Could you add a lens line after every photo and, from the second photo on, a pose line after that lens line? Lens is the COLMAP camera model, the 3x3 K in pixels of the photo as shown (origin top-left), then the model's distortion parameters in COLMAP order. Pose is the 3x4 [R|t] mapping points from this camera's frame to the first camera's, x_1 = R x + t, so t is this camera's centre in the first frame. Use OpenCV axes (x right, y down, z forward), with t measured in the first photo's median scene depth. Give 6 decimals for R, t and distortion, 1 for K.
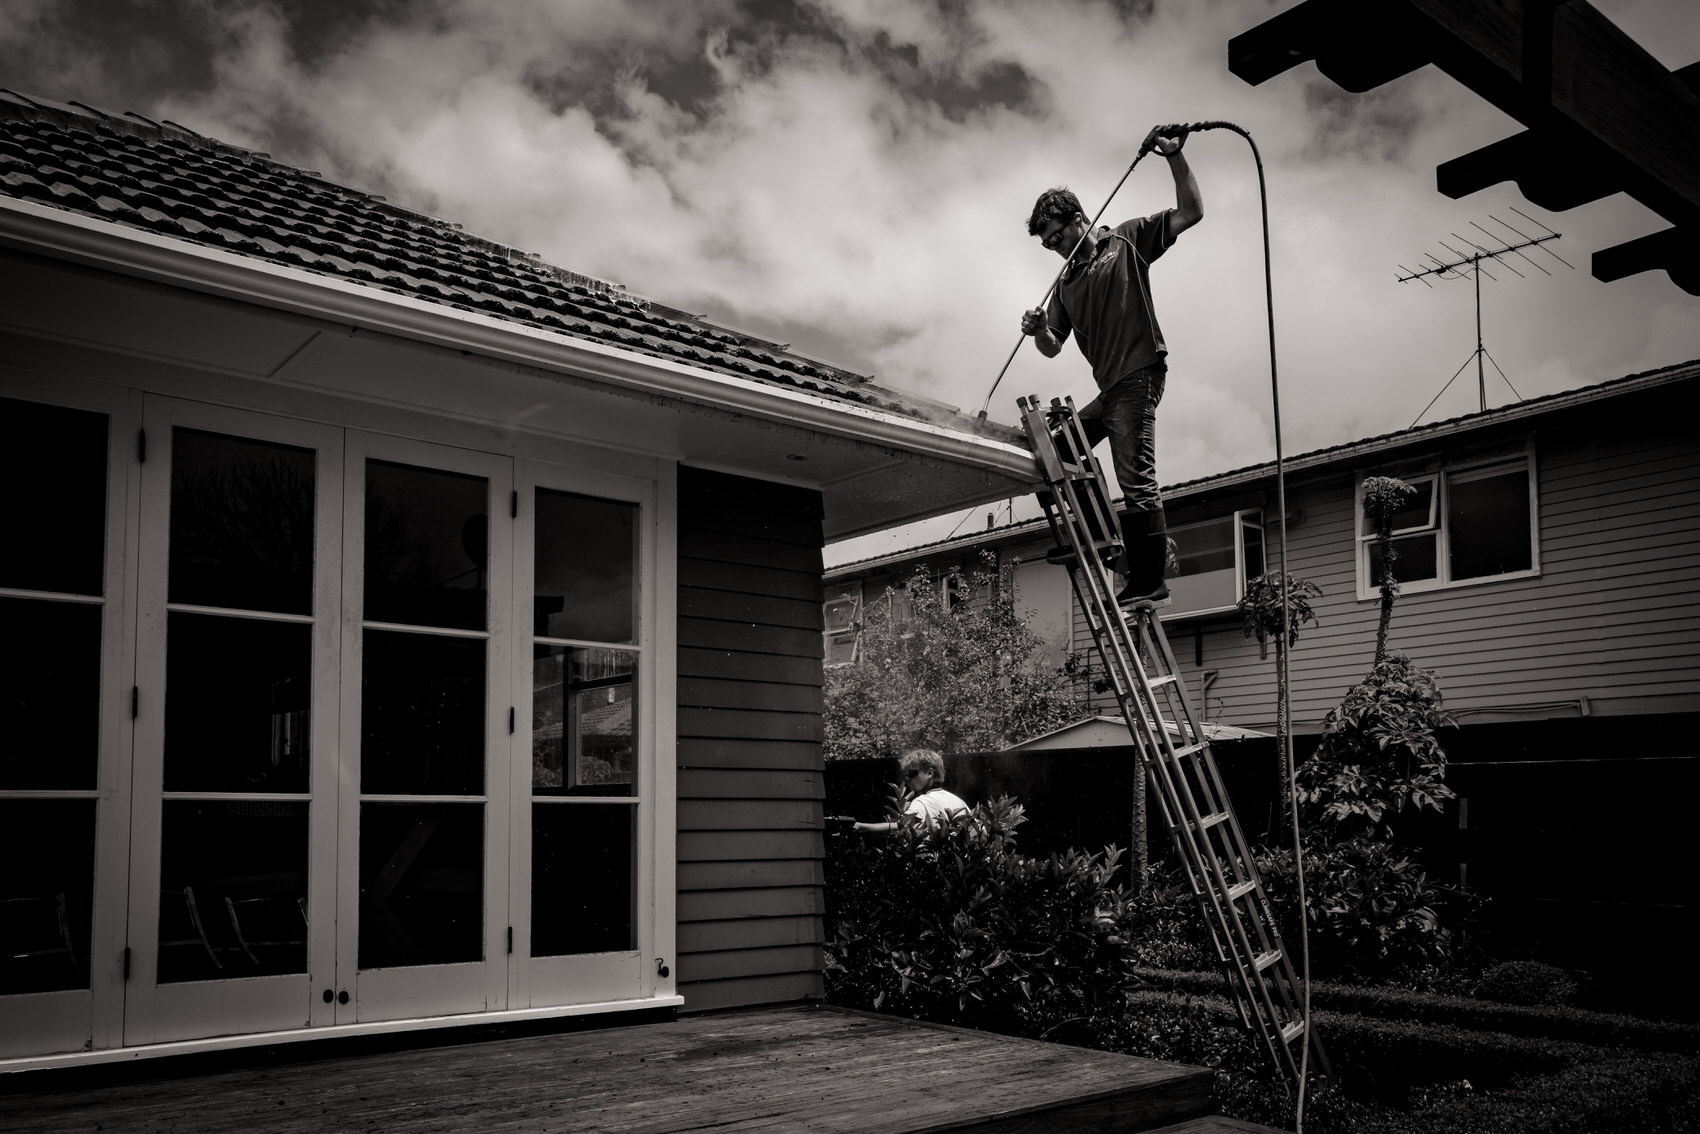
lens RADIAL K [[1358.4, 0, 846.2], [0, 1358.4, 729.8], [0, 0, 1]] dist [-0.044192, 0.078794]
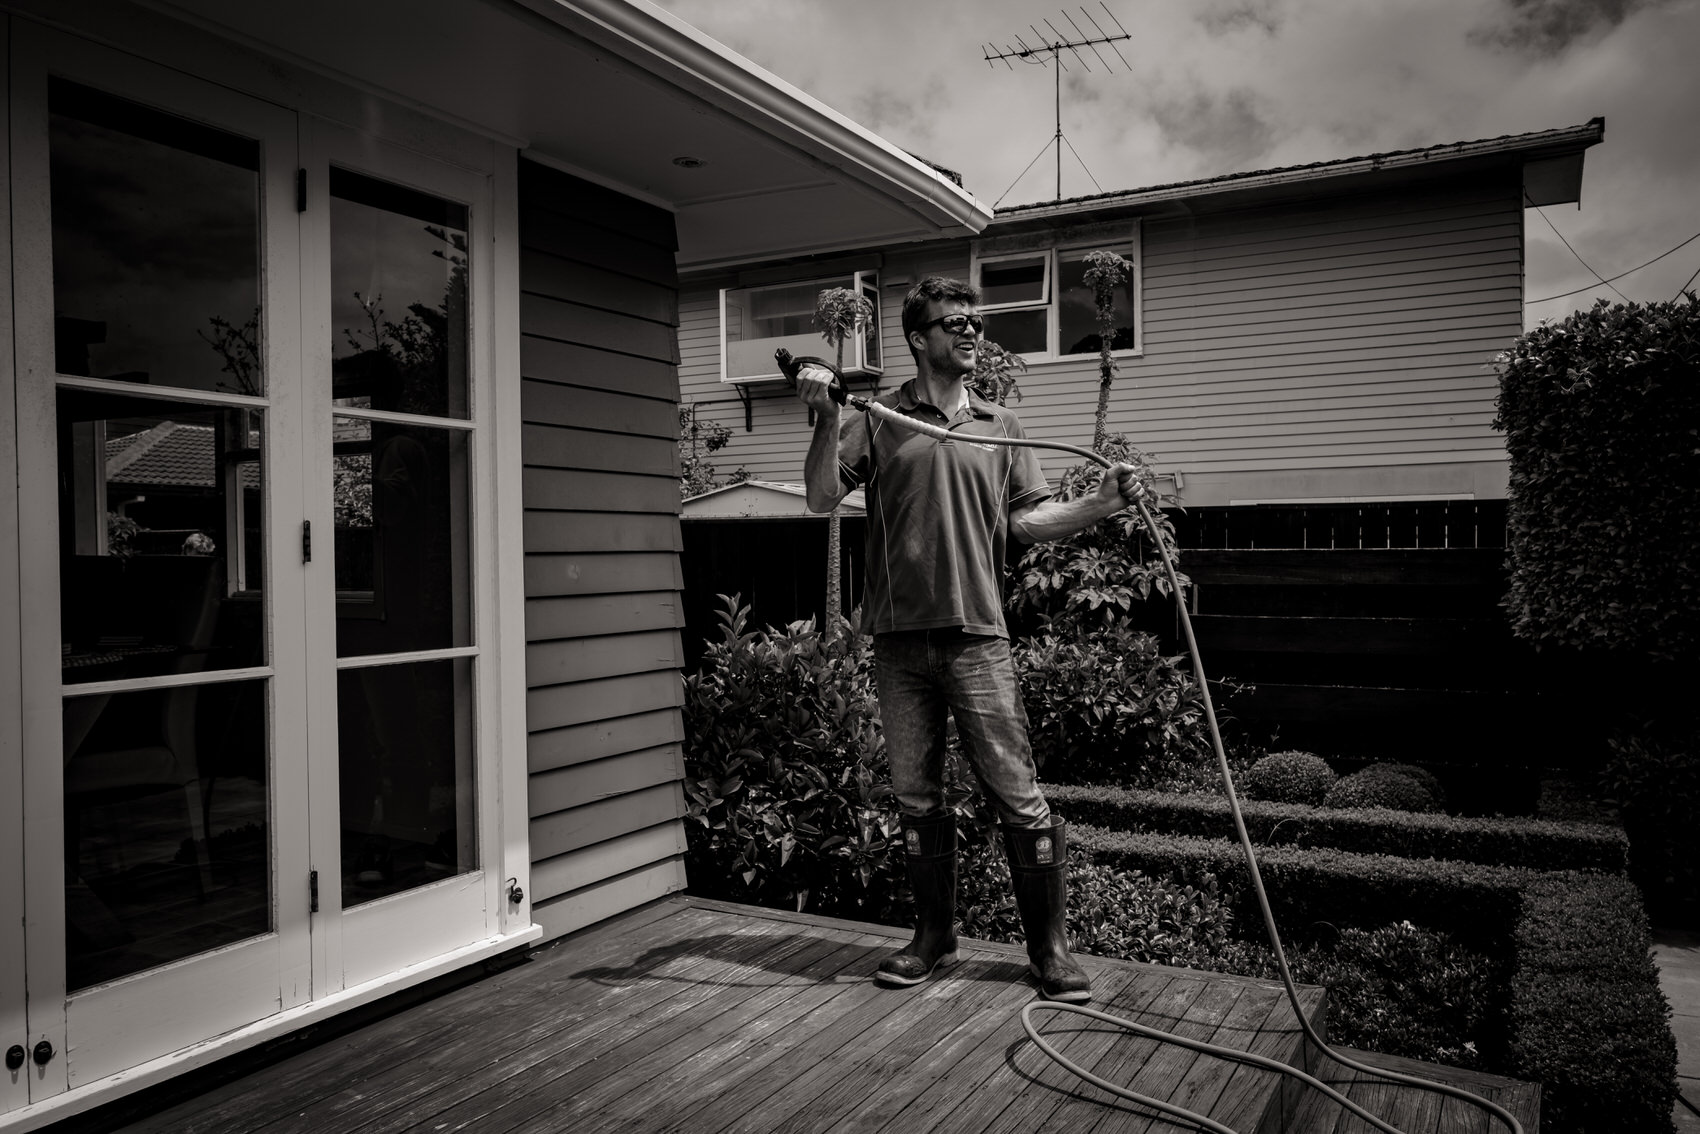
lens RADIAL K [[1290.7, 0, 850.0], [0, 1290.7, 567.0], [0, 0, 1]] dist [-0.025070, 0.005009]
pose [[0.925891, -0.008601, 0.377693, -0.140959], [-0.020001, 0.997223, 0.071742, -0.025103], [-0.377261, -0.073980, 0.923147, 0.214407]]
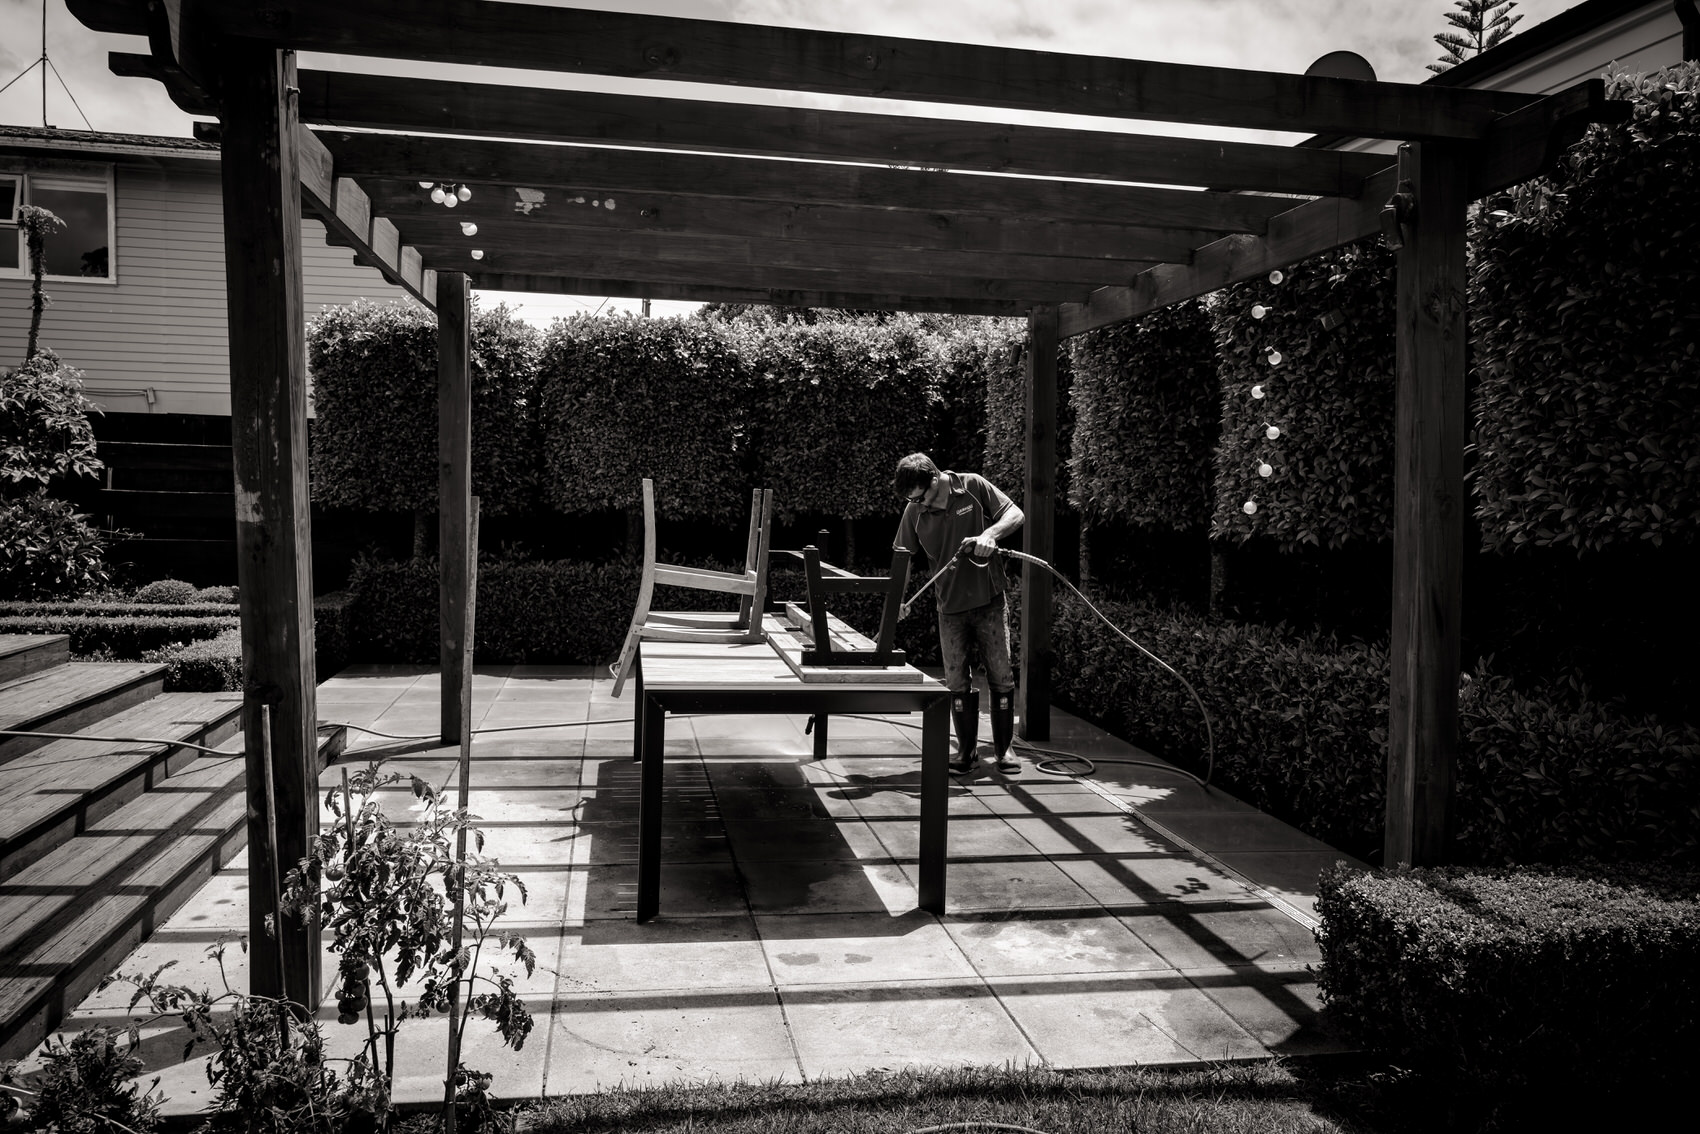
lens RADIAL K [[1281.9, 0, 854.4], [0, 1281.9, 586.4], [0, 0, 1]] dist [0.006546, 0.003444]
pose [[0.484046, -0.045390, 0.873865, -0.318376], [-0.084349, 0.991583, 0.098227, -0.021683], [-0.870968, -0.121256, 0.476143, -0.287543]]
